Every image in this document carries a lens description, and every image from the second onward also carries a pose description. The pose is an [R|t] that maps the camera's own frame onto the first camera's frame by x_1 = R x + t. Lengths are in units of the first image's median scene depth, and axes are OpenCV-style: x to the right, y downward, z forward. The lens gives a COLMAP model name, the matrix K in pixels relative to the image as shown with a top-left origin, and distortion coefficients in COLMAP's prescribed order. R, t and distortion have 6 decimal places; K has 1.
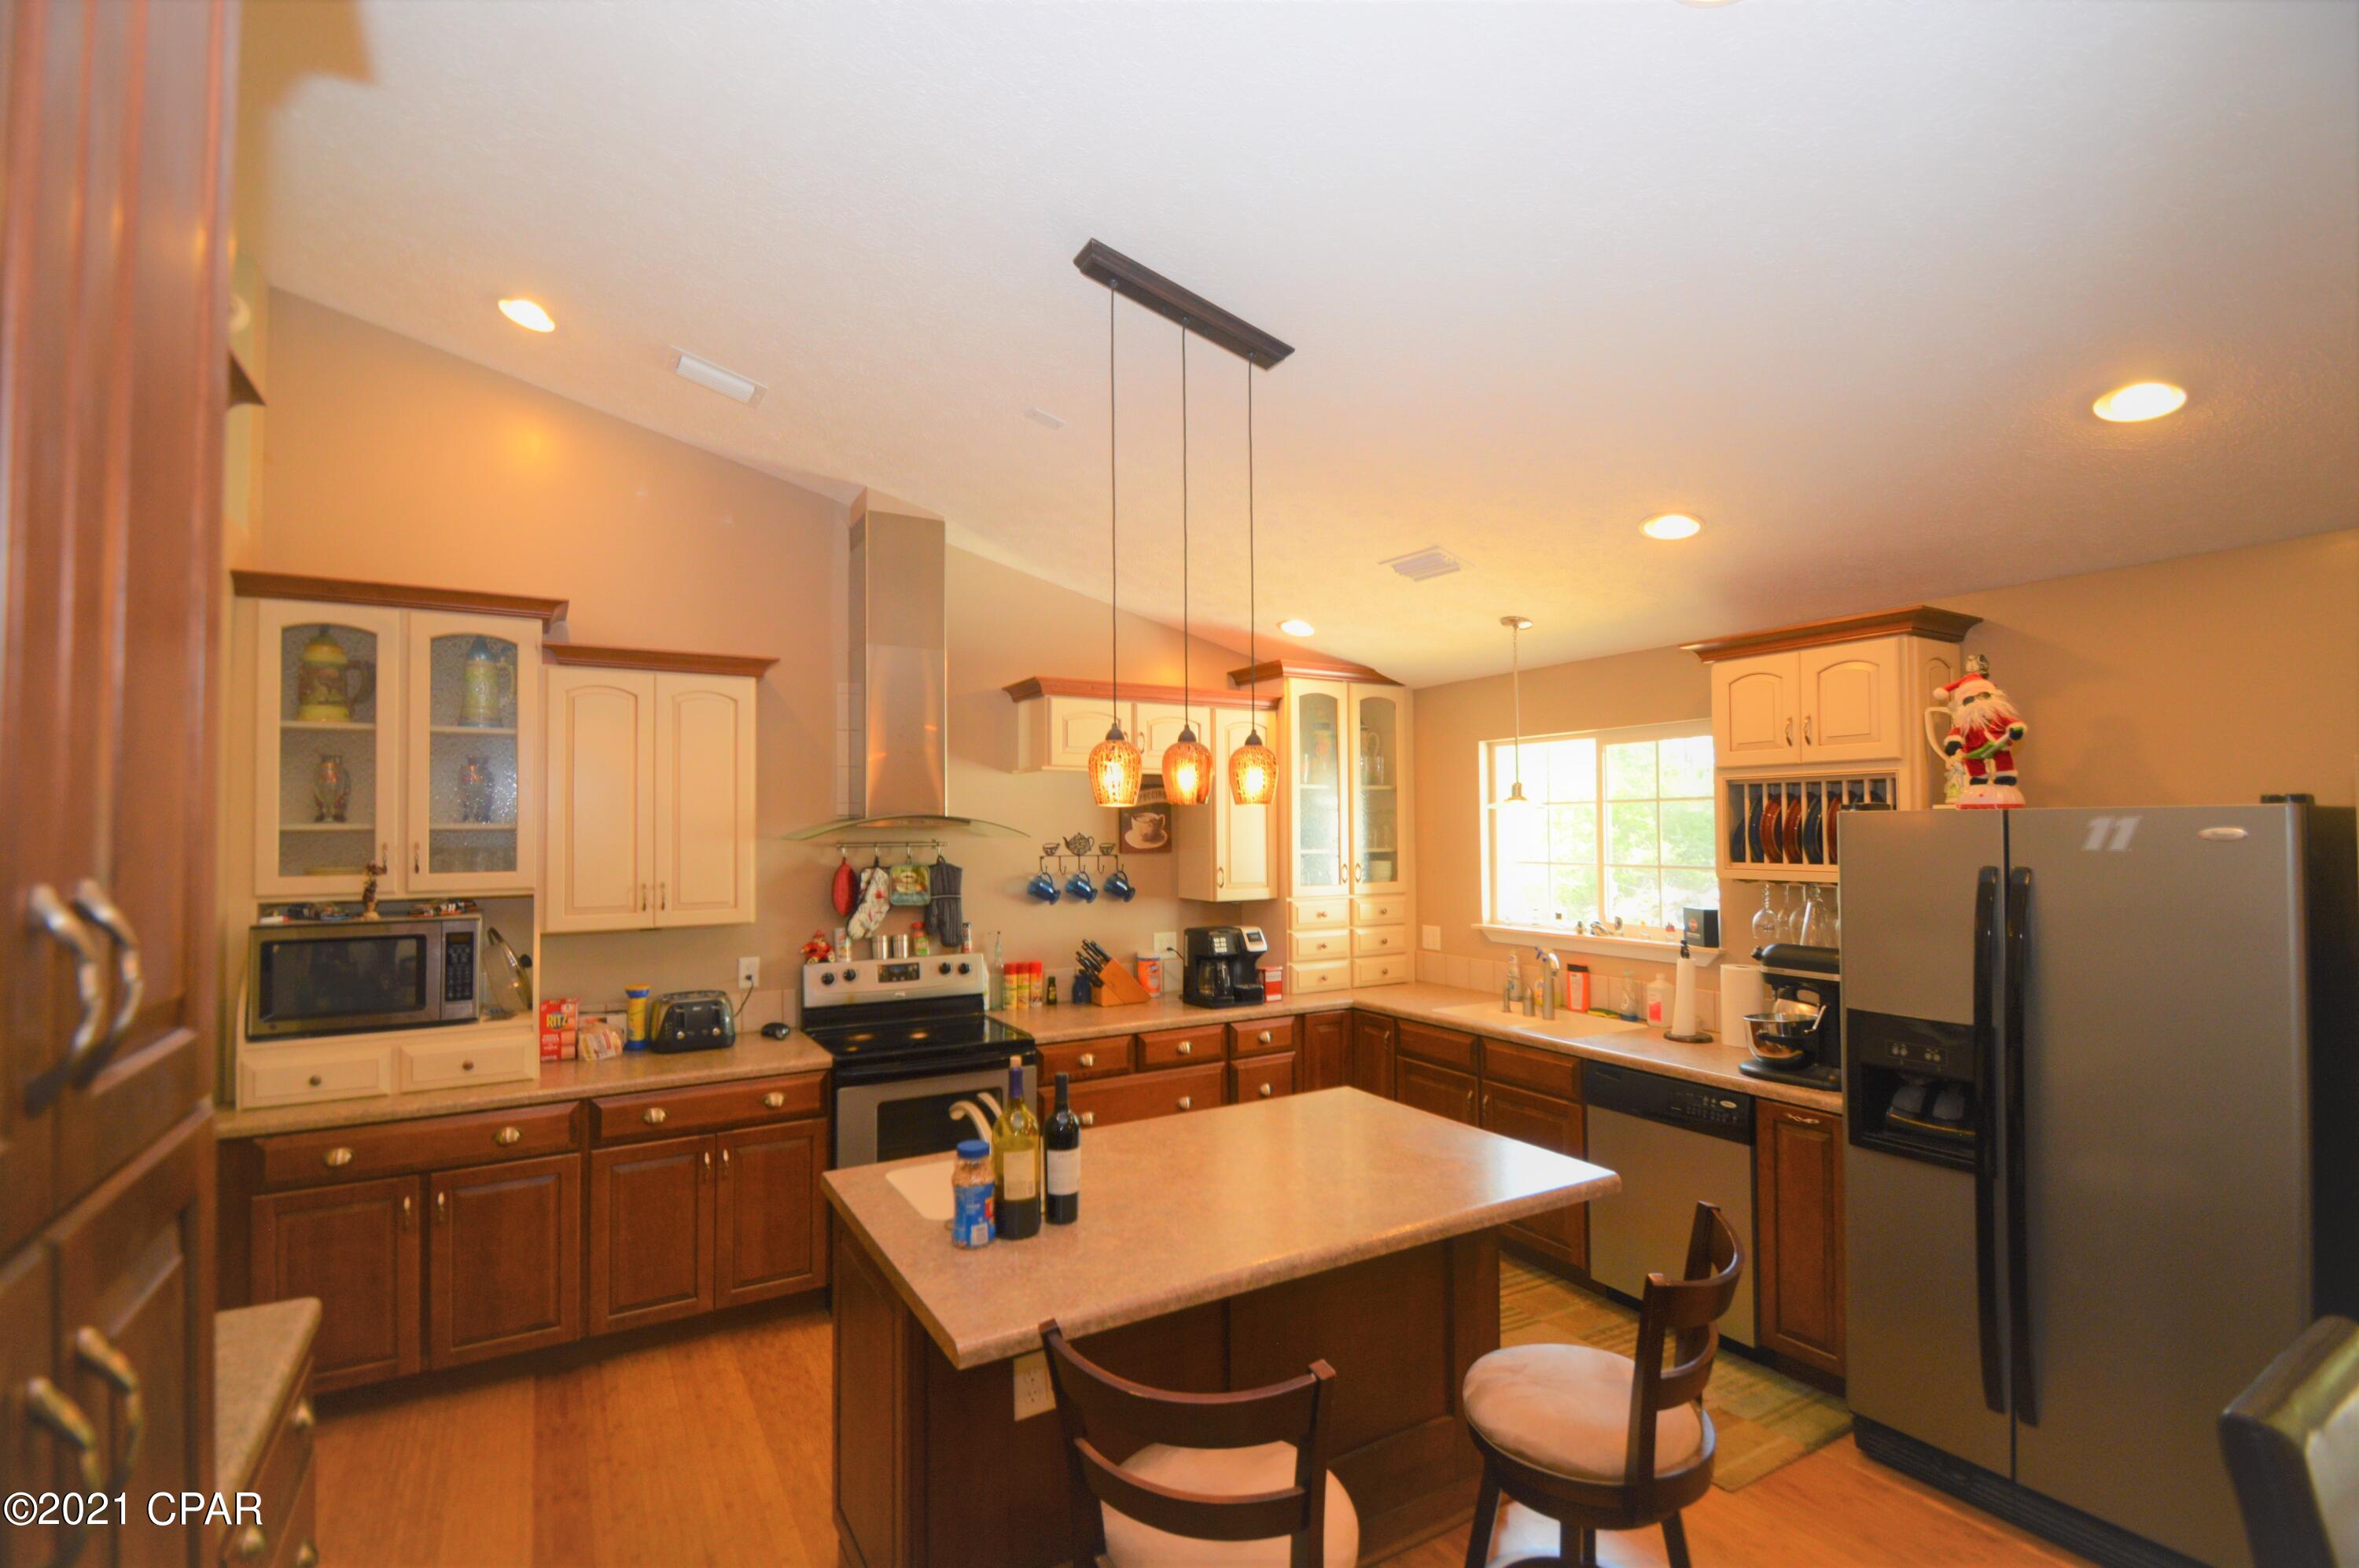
lens RADIAL K [[1047.5, 0, 1175.1], [0, 1047.5, 795.7], [0, 0, 1]] dist [0.000731, 0.000083]
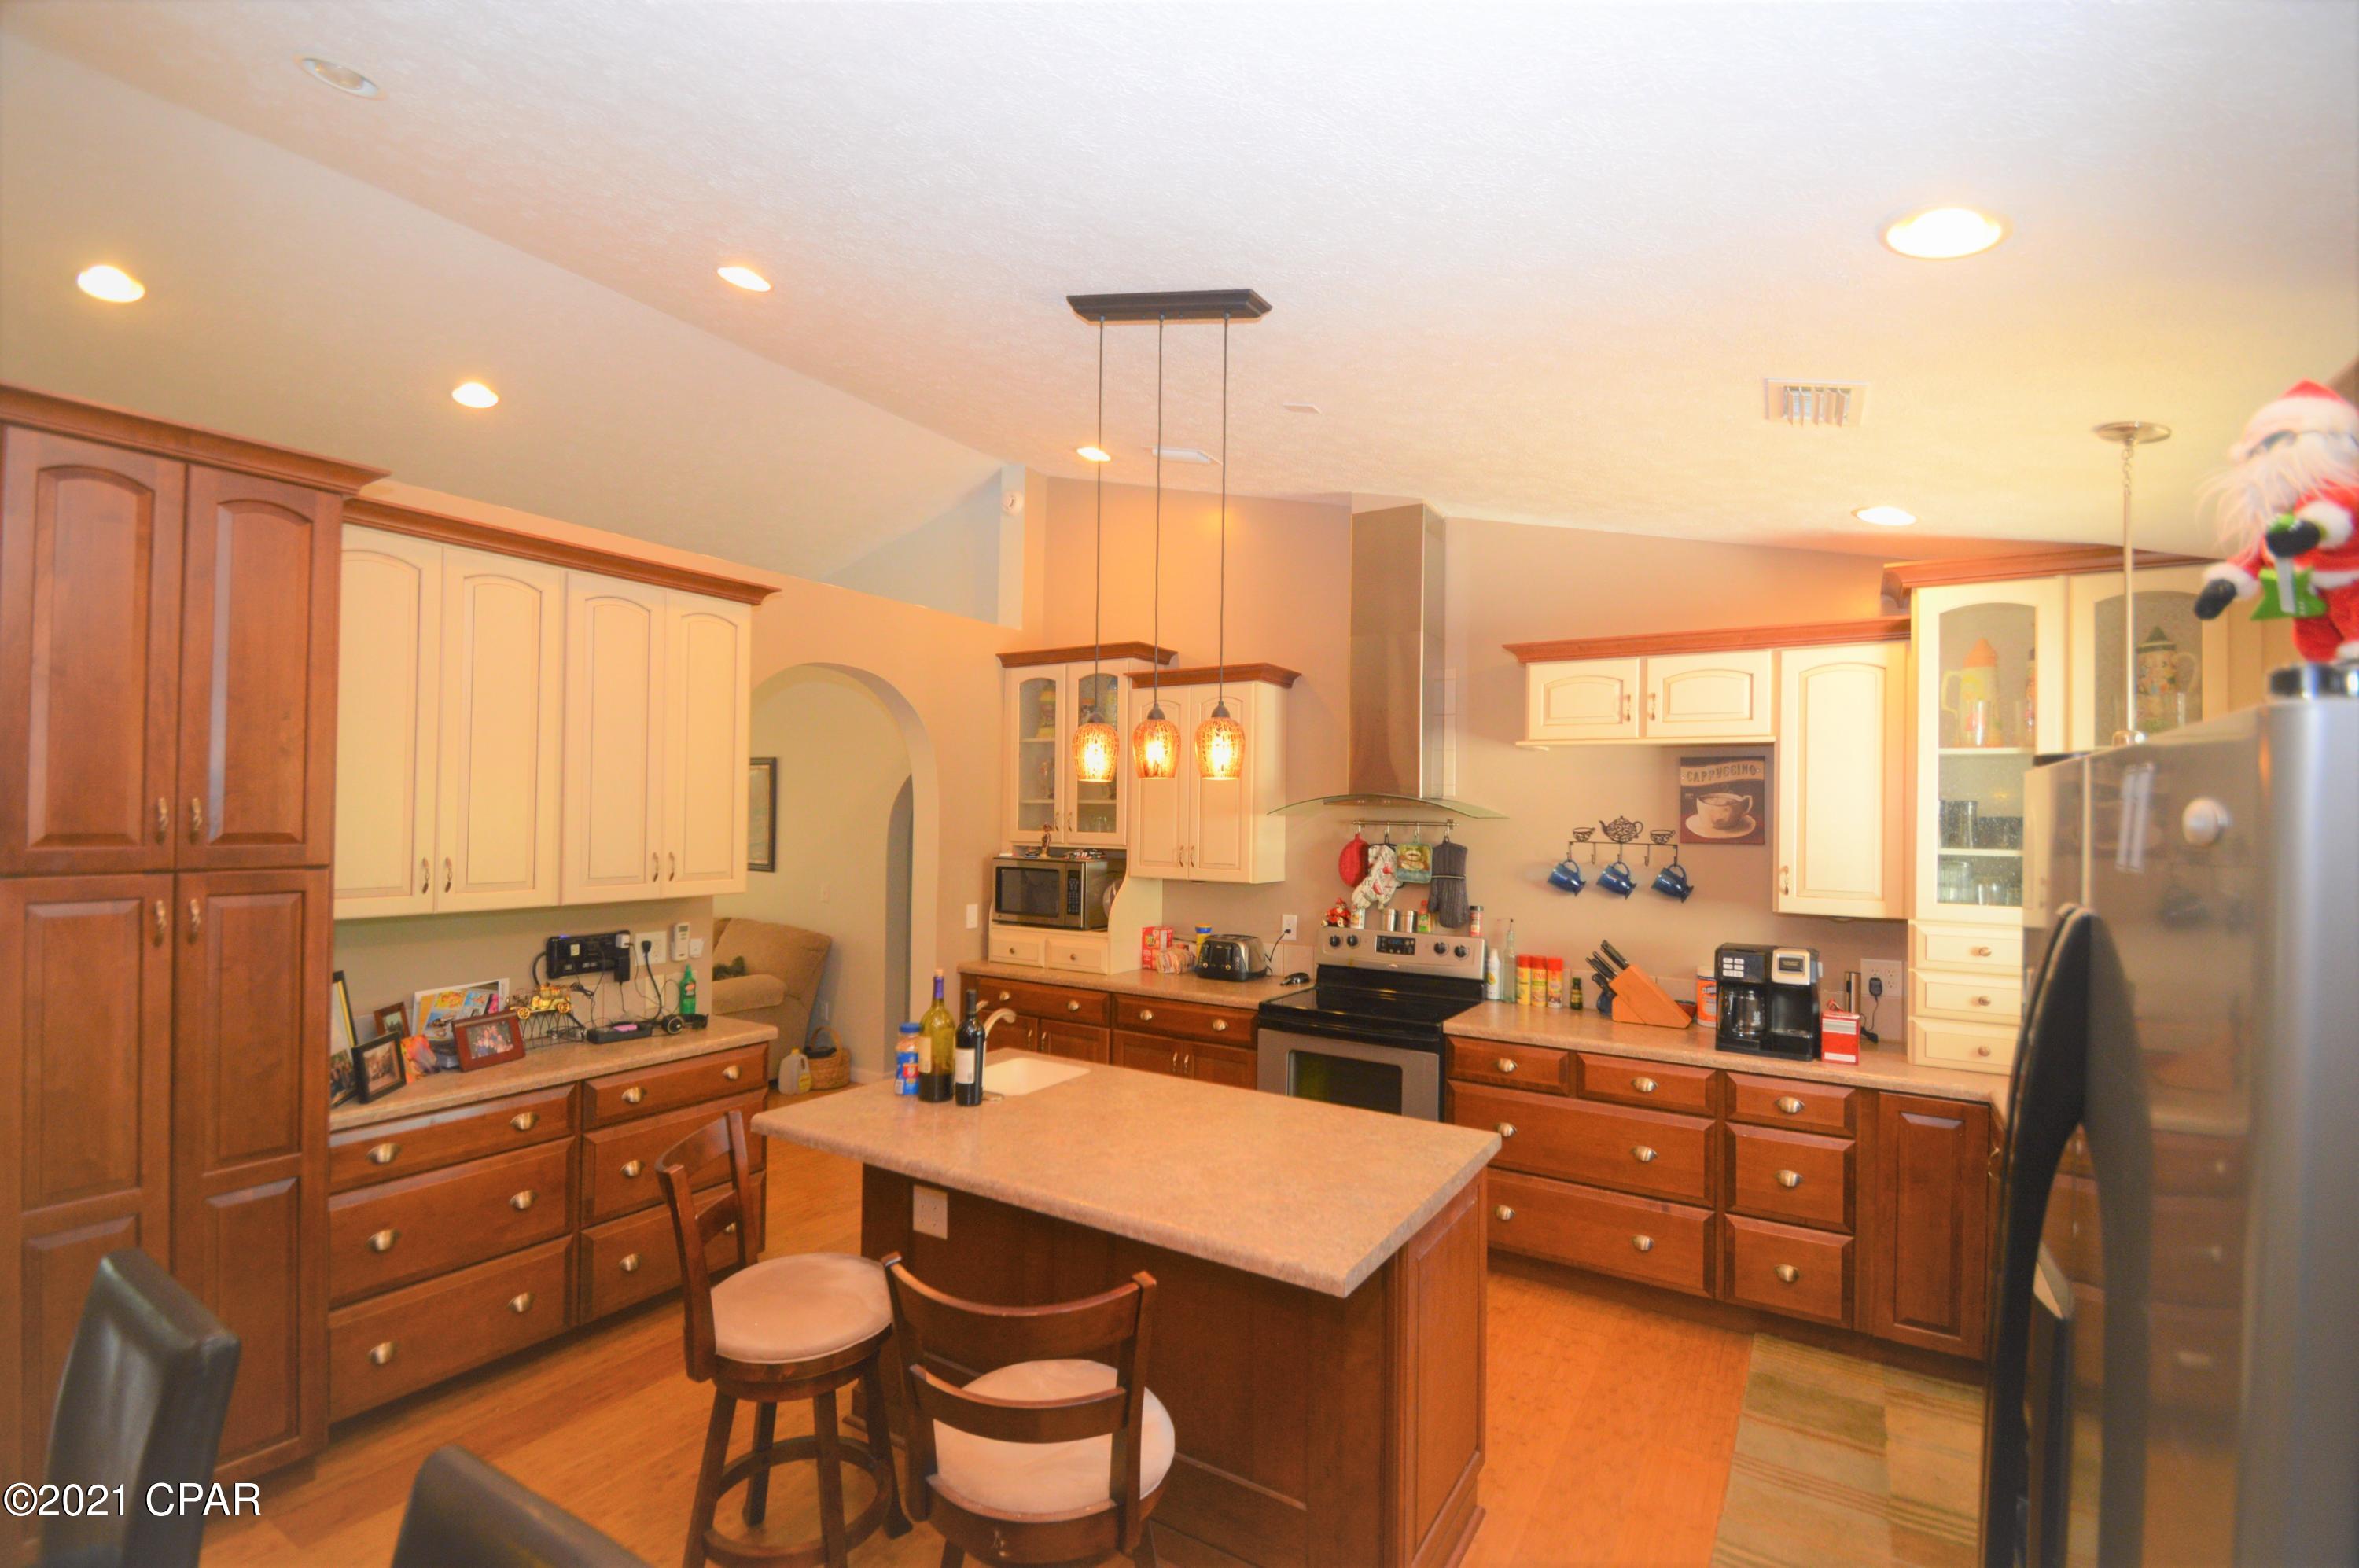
lens RADIAL K [[1064.7, 0, 1179.5], [0, 1064.7, 784.0], [0, 0, 1]] dist [-0.001906, -0.000090]
pose [[0.456925, -0.011318, -0.889433, 0.572494], [0.010713, 0.999917, -0.007221, 0.012634], [0.889441, -0.006229, 0.457008, 0.313846]]
